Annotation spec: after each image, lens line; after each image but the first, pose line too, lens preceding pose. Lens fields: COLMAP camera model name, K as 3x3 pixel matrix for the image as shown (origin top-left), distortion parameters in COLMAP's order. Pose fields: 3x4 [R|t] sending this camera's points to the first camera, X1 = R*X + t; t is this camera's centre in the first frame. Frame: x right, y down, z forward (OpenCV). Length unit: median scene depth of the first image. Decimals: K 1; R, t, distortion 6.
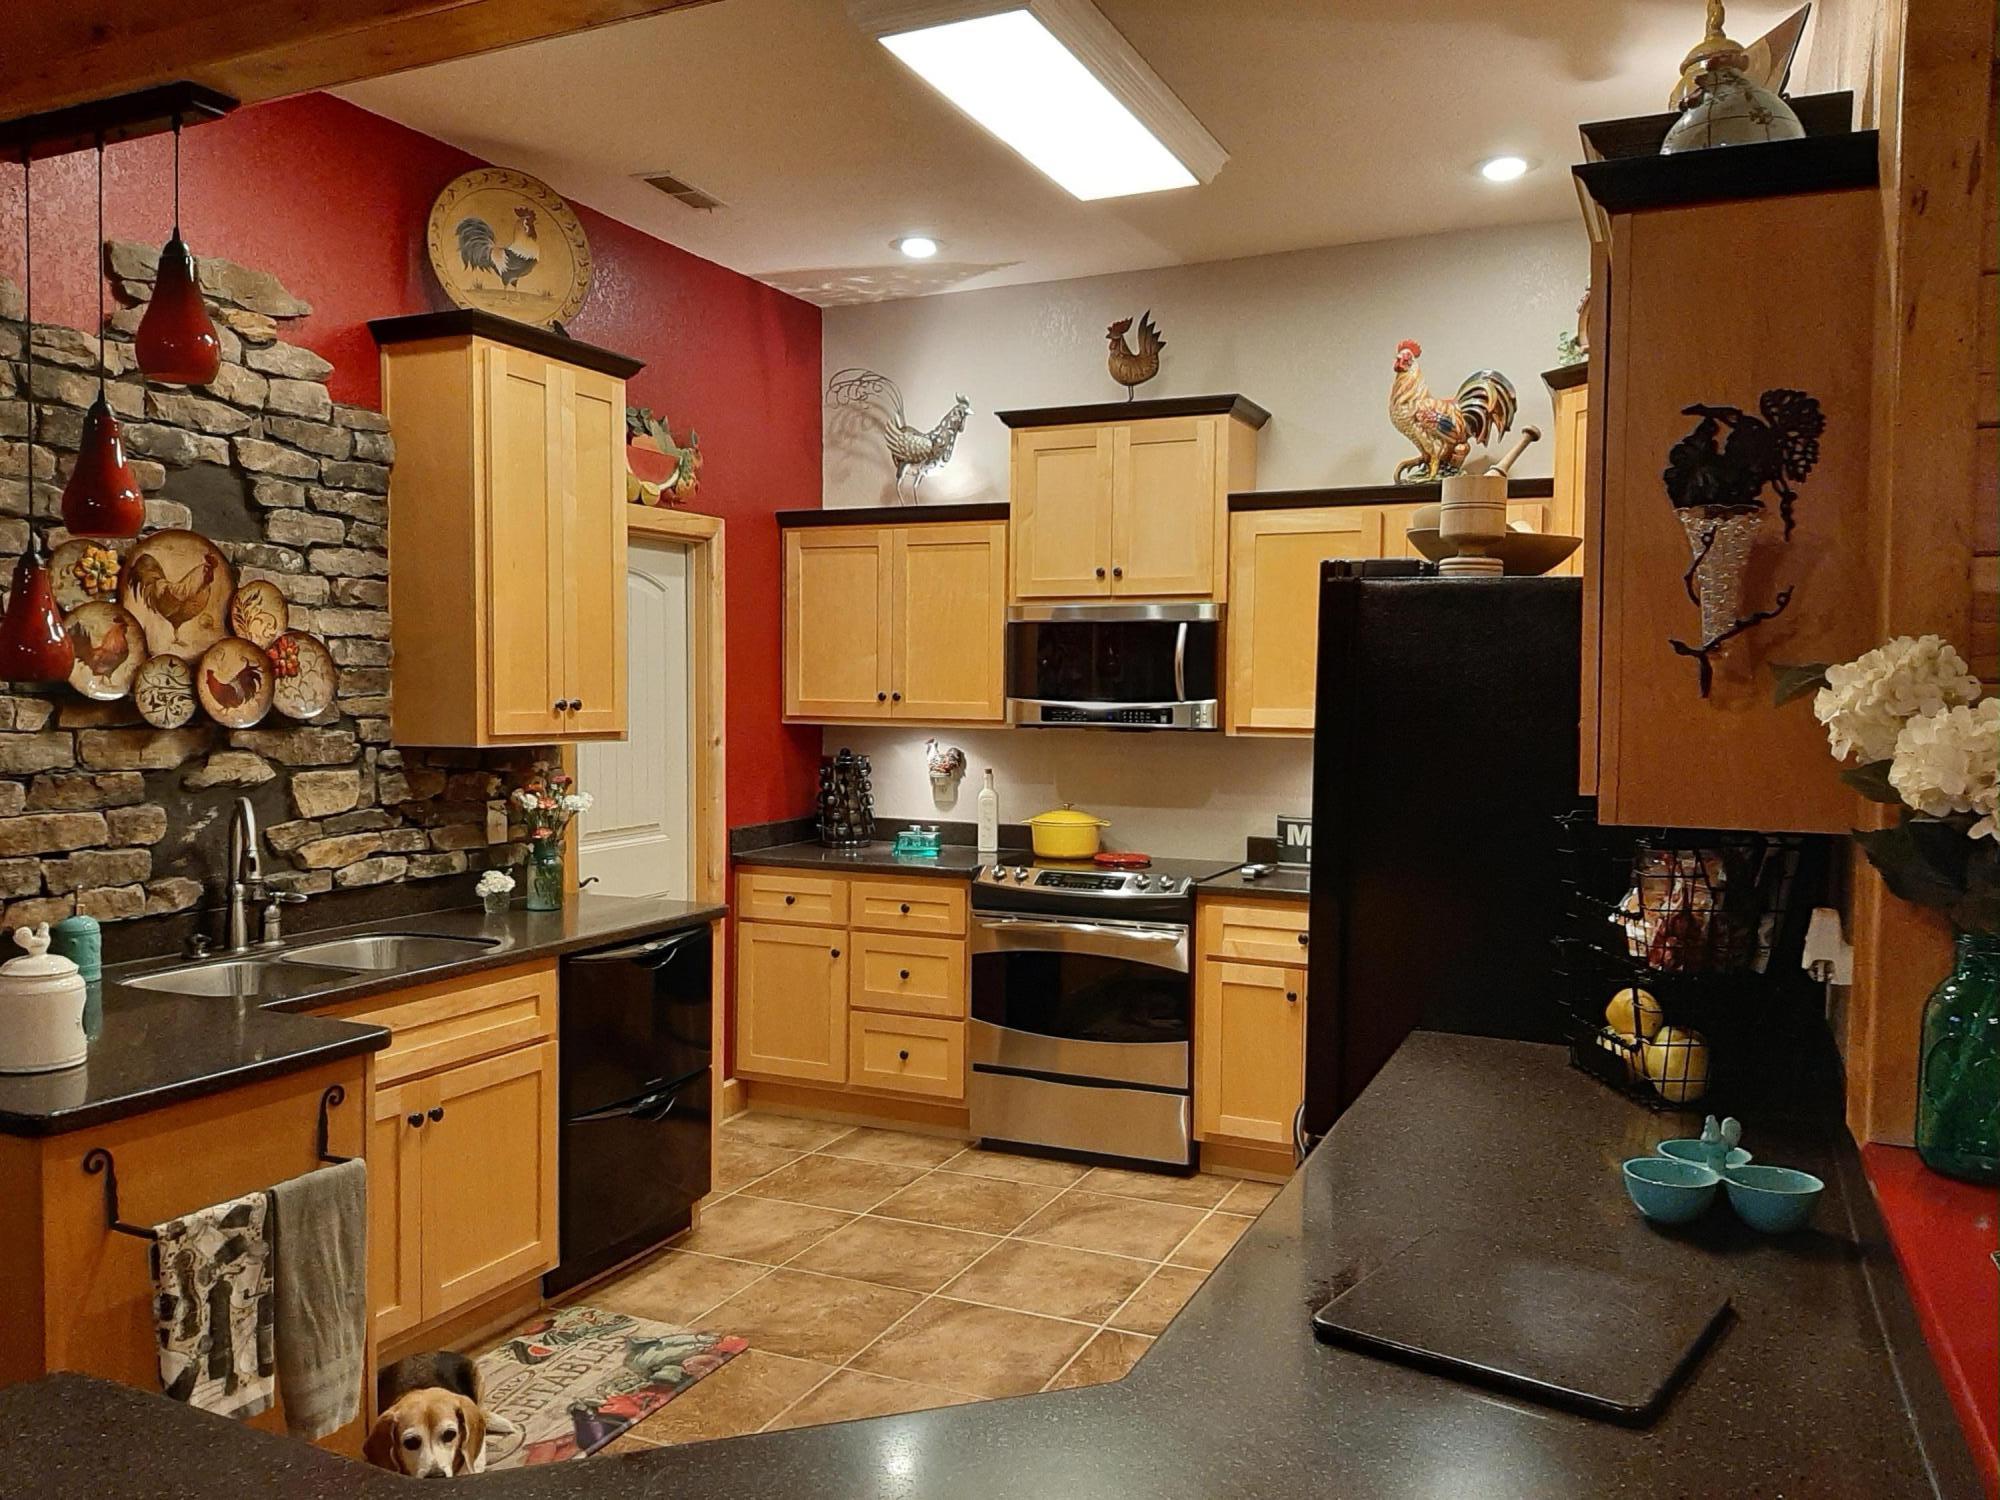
lens RADIAL K [[1515.6, 0, 986.7], [0, 1515.6, 751.3], [0, 0, 1]] dist [0.052659, -0.096052]
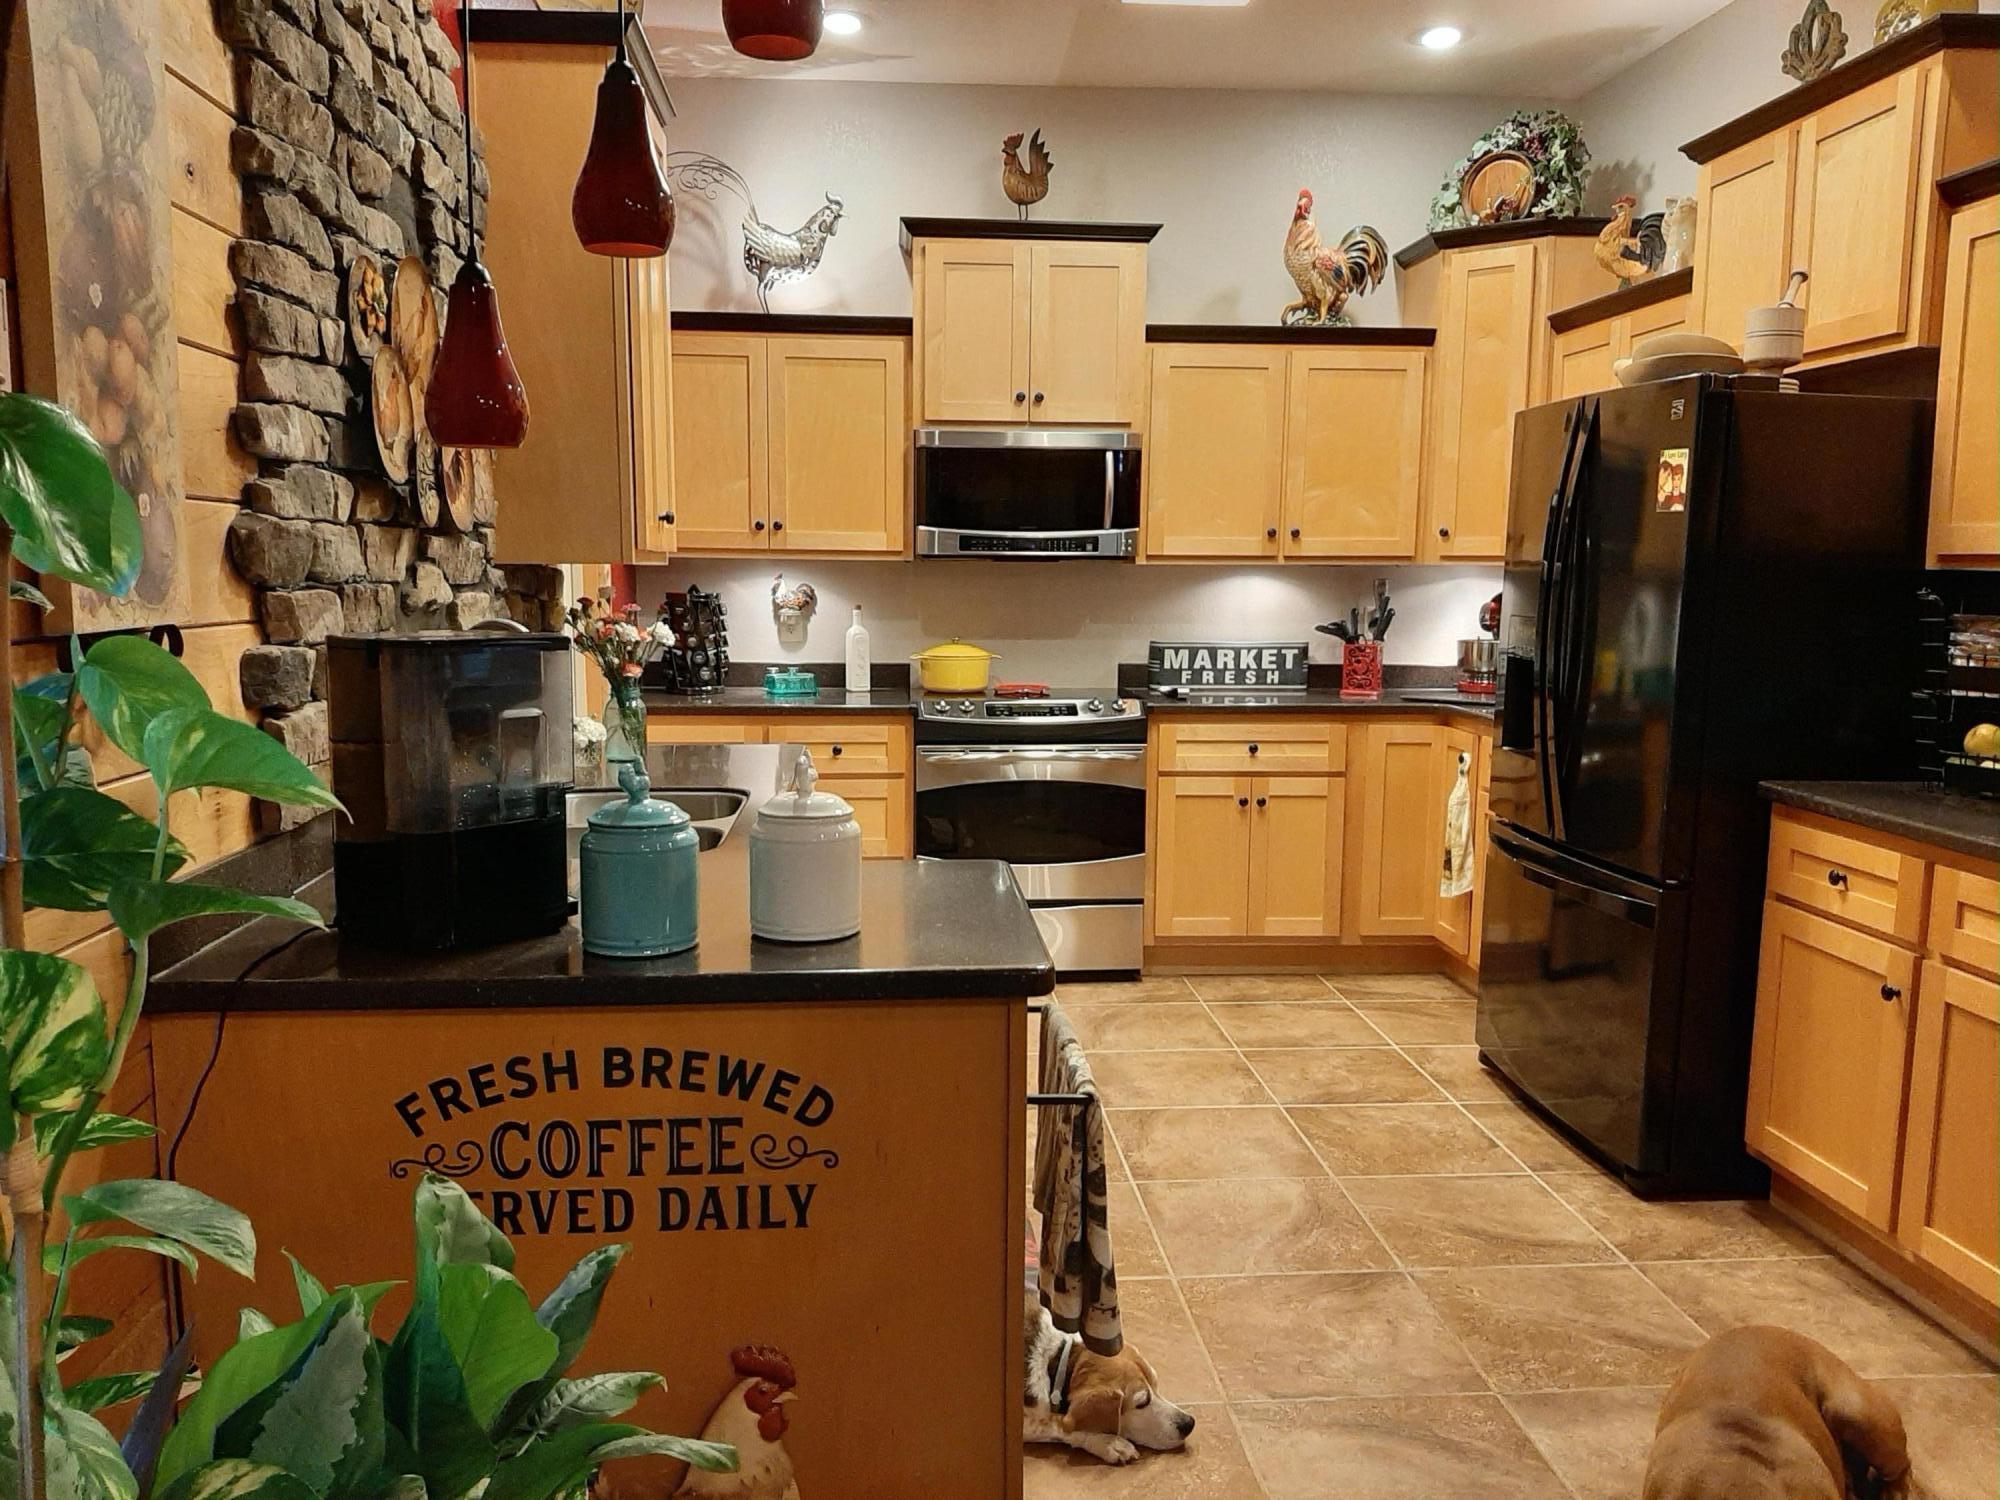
lens RADIAL K [[1515.6, 0, 992.0], [0, 1515.6, 759.3], [0, 0, 1]] dist [0.052659, -0.096052]
pose [[0.871912, -0.065686, 0.485236, -0.461805], [0.021774, 0.995182, 0.095593, 0.022582], [-0.489178, -0.072783, 0.869142, 0.142735]]
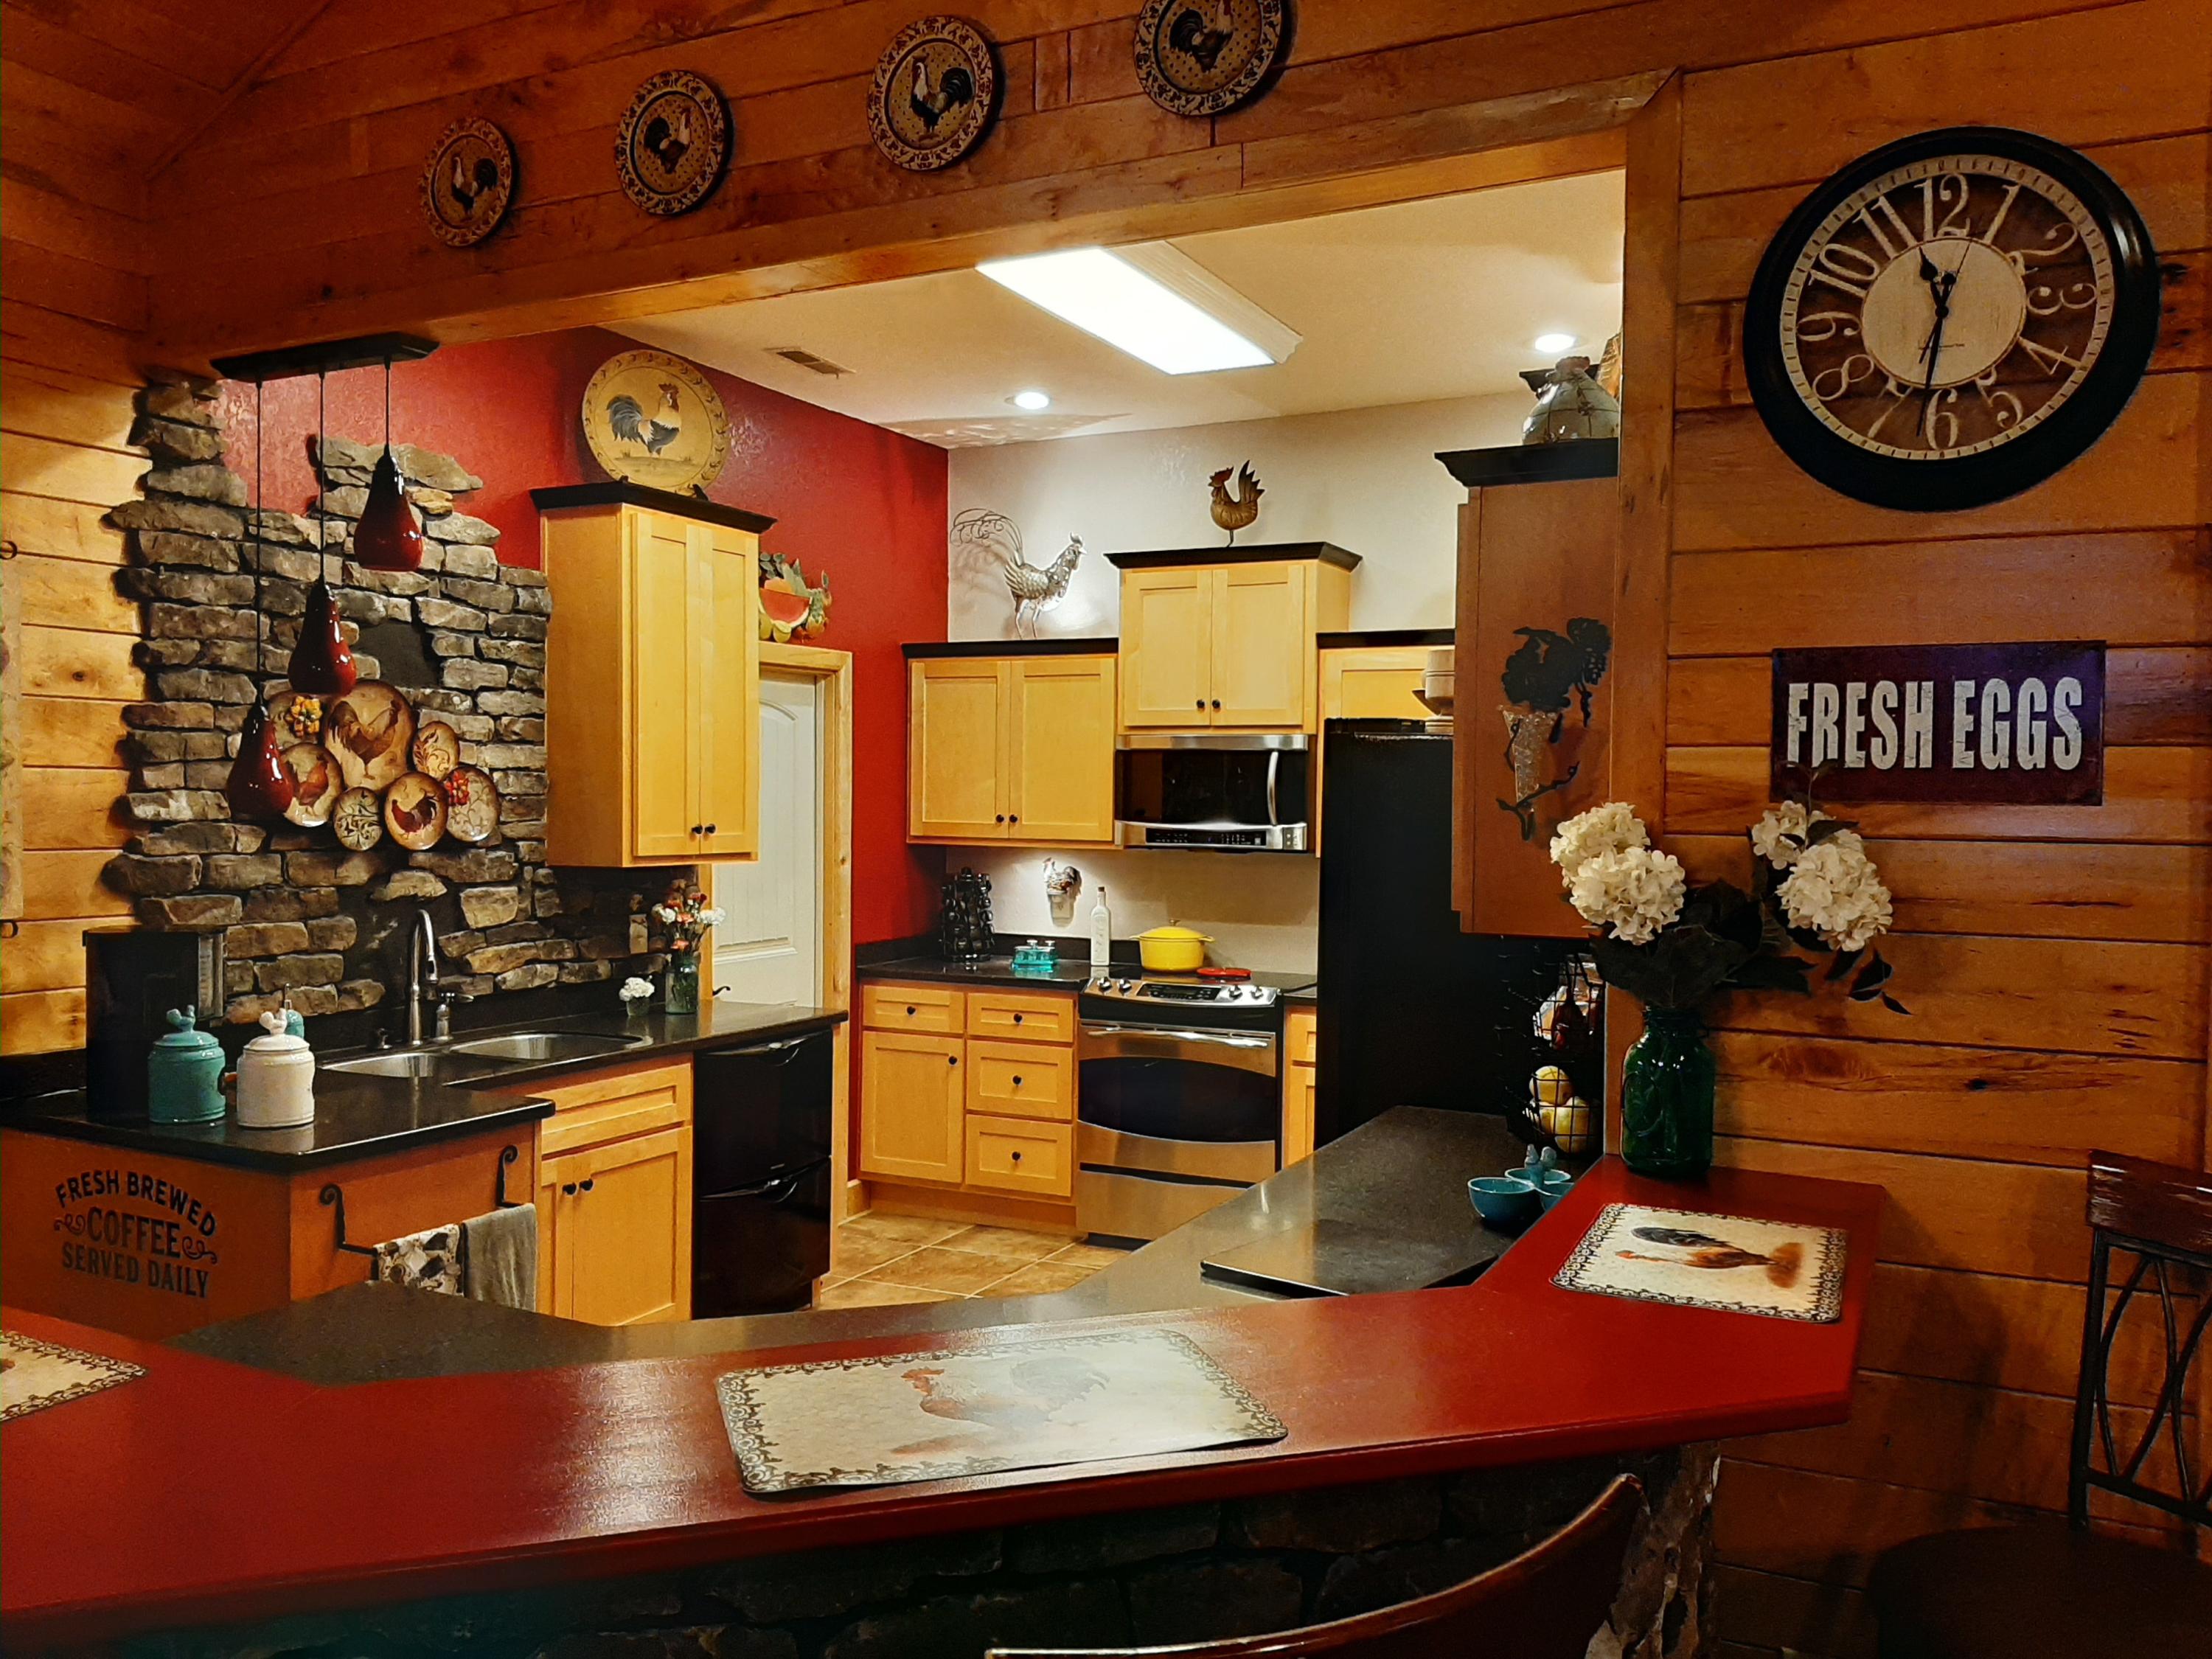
lens RADIAL K [[1676.2, 0, 1160.5], [0, 1676.2, 835.4], [0, 0, 1]] dist [0.052659, -0.096052]
pose [[0.999988, 0.003700, -0.003271, 0.054180], [-0.003757, 0.999833, -0.017897, -0.003957], [0.003204, 0.017909, 0.999834, -0.196483]]
